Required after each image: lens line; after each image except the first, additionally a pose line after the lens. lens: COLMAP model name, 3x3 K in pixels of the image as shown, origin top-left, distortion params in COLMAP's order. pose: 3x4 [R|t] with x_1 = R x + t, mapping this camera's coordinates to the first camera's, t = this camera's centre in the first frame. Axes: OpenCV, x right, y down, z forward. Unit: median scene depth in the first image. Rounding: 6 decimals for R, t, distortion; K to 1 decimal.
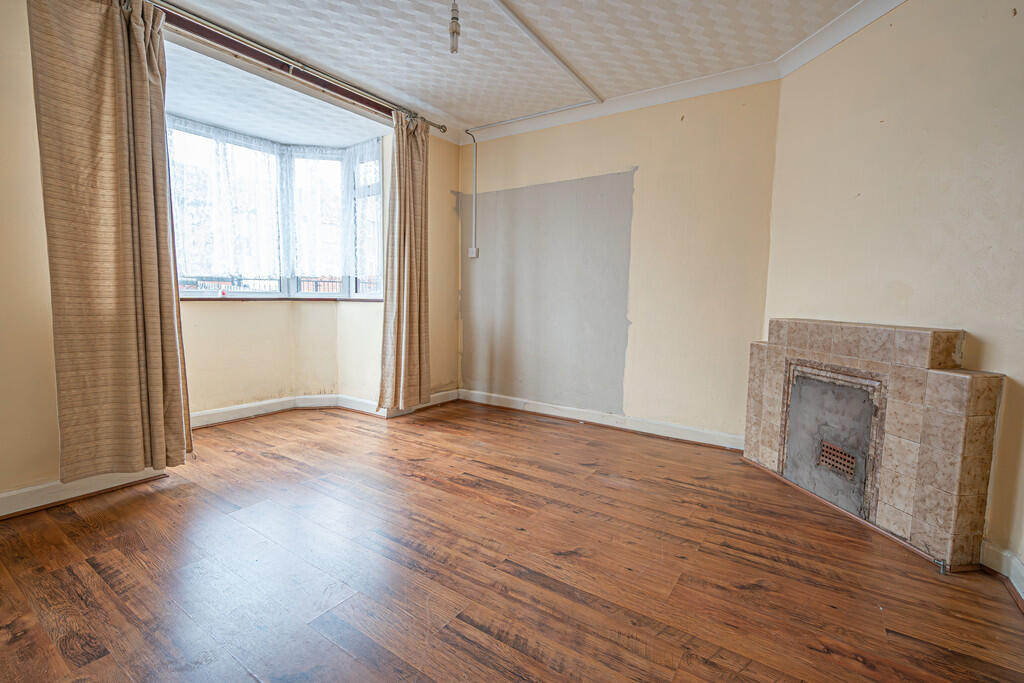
lens RADIAL K [[469.0, 0, 509.8], [0, 469.0, 339.6], [0, 0, 1]] dist [-0.001311, 0.000066]
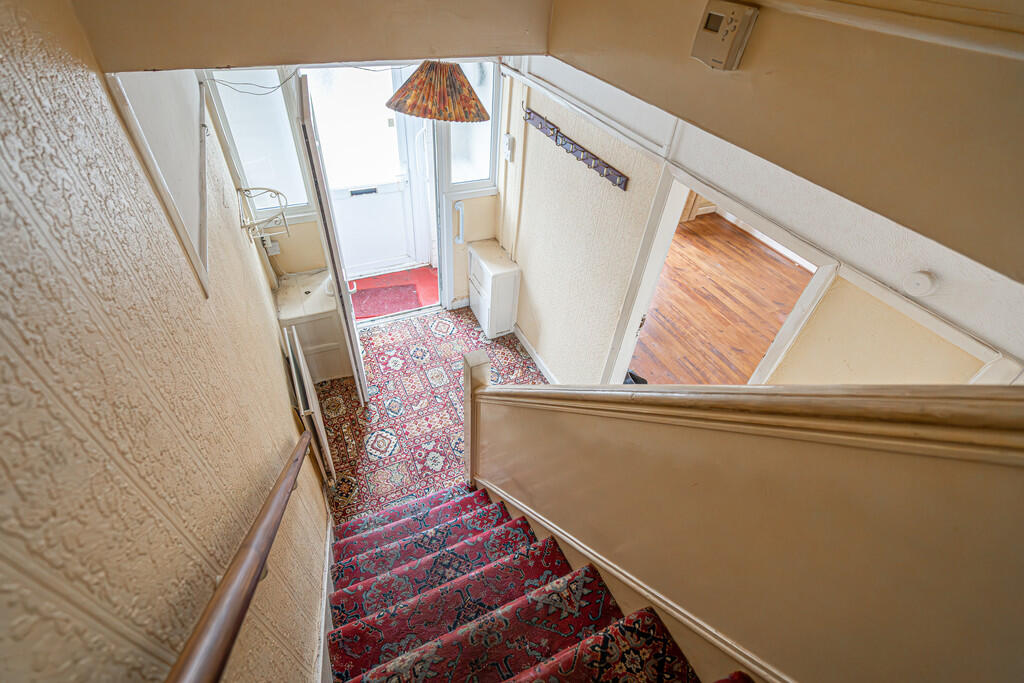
lens RADIAL K [[469.0, 0, 514.3], [0, 469.0, 342.0], [0, 0, 1]] dist [-0.001311, 0.000066]
pose [[0.873612, 0.363139, -0.323932, -0.052736], [-0.107530, 0.793276, 0.599291, -0.435470], [0.474594, -0.488716, 0.732064, -0.614197]]
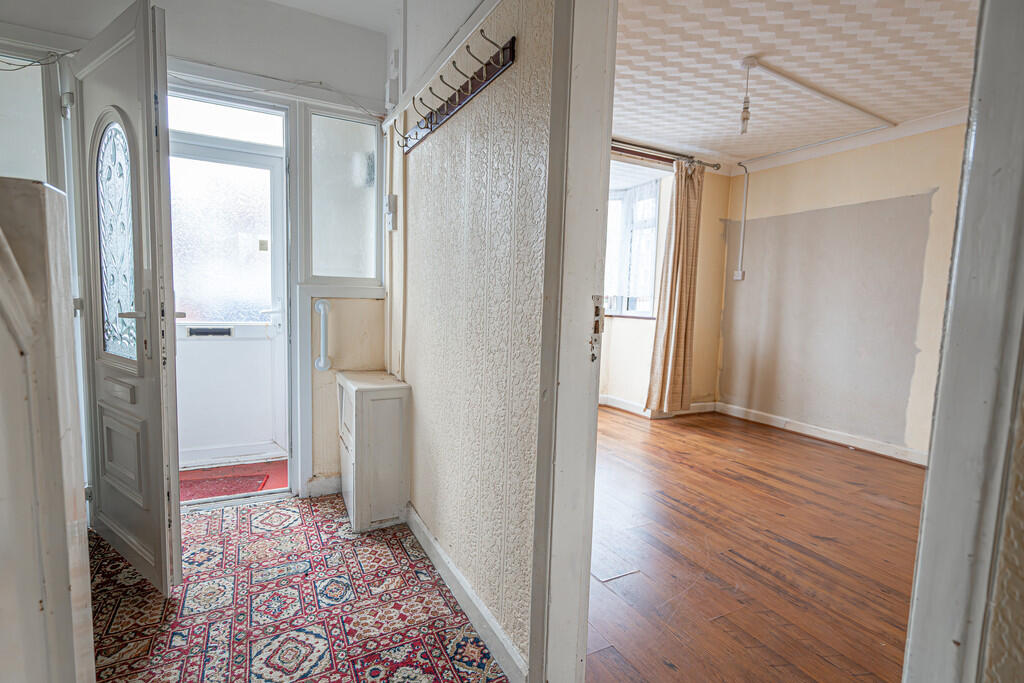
lens RADIAL K [[490.5, 0, 511.7], [0, 490.5, 340.2], [0, 0, 1]] dist [0.004549, 0.001397]
pose [[0.887159, 0.052009, -0.458525, -0.020489], [-0.062267, 0.998033, -0.007271, 0.002824], [0.457245, 0.035002, 0.888652, -0.277858]]
